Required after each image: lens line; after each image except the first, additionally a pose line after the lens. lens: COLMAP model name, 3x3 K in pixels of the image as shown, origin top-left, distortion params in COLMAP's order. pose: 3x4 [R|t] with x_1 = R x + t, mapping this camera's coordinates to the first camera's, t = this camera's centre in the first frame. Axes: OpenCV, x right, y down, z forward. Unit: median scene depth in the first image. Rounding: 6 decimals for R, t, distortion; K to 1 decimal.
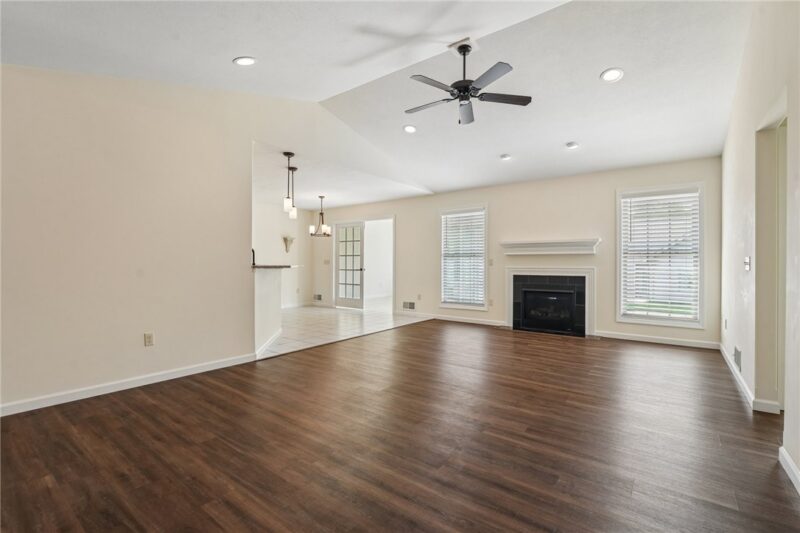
lens RADIAL K [[360.5, 0, 393.1], [0, 360.5, 264.4], [0, 0, 1]] dist [-0.014196, -0.000478]
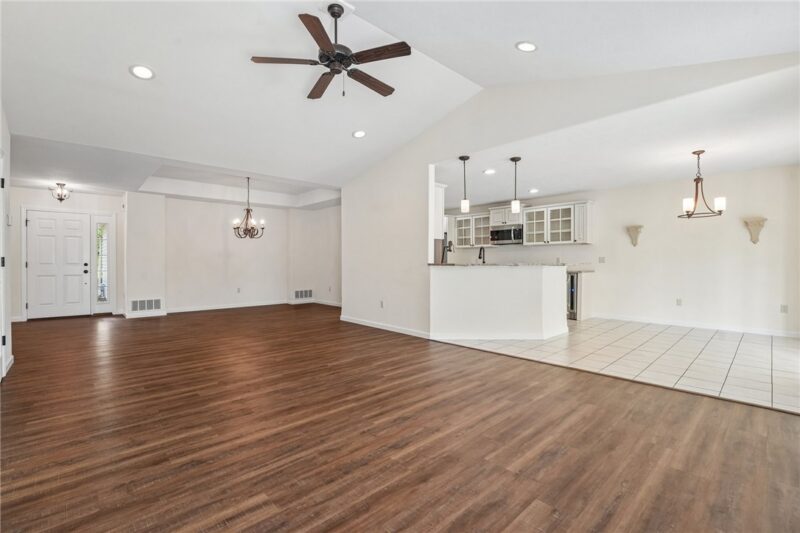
lens RADIAL K [[360.5, 0, 400.2], [0, 360.5, 259.9], [0, 0, 1]] dist [-0.014196, -0.000478]
pose [[-0.156209, -0.003107, -0.987719, 0.565939], [-0.001098, 0.999995, -0.002972, -0.003732], [0.987723, 0.000621, -0.156212, 0.714023]]
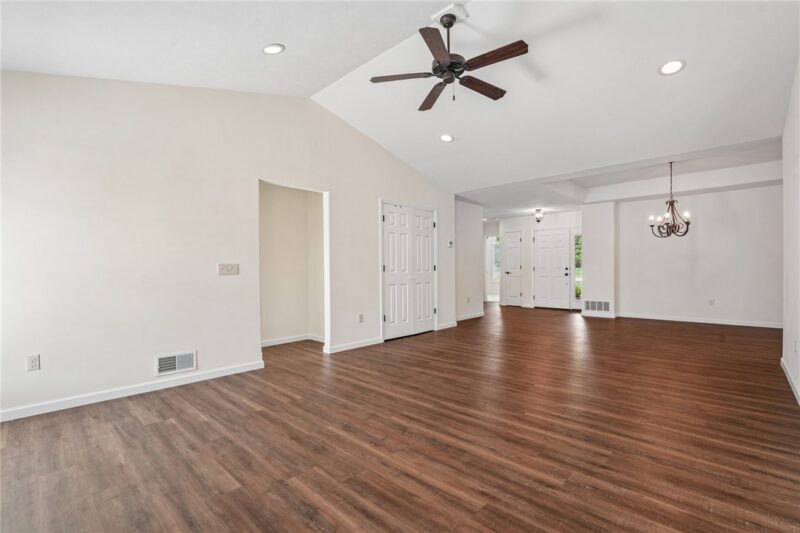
lens RADIAL K [[360.5, 0, 396.0], [0, 360.5, 272.3], [0, 0, 1]] dist [-0.014196, -0.000478]
pose [[-0.994861, 0.009524, 0.100806, 0.131487], [0.010955, 0.999847, 0.013653, -0.004540], [-0.100660, 0.014687, -0.994812, 1.047781]]
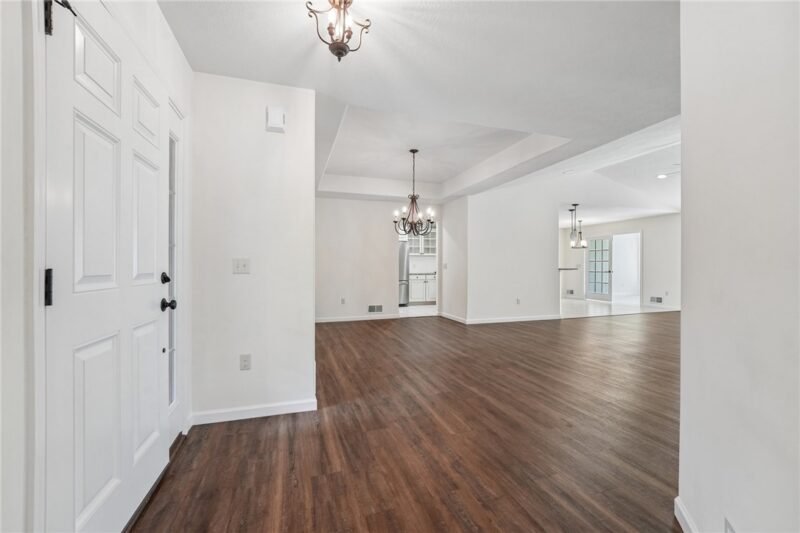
lens RADIAL K [[328.9, 0, 405.9], [0, 328.9, 268.5], [0, 0, 1]] dist [0.008878, 0.000053]
pose [[0.840527, 0.001175, -0.541768, -0.082971], [-0.000156, 0.999998, 0.001928, 0.000240], [0.541769, -0.001536, 0.840526, -0.581807]]
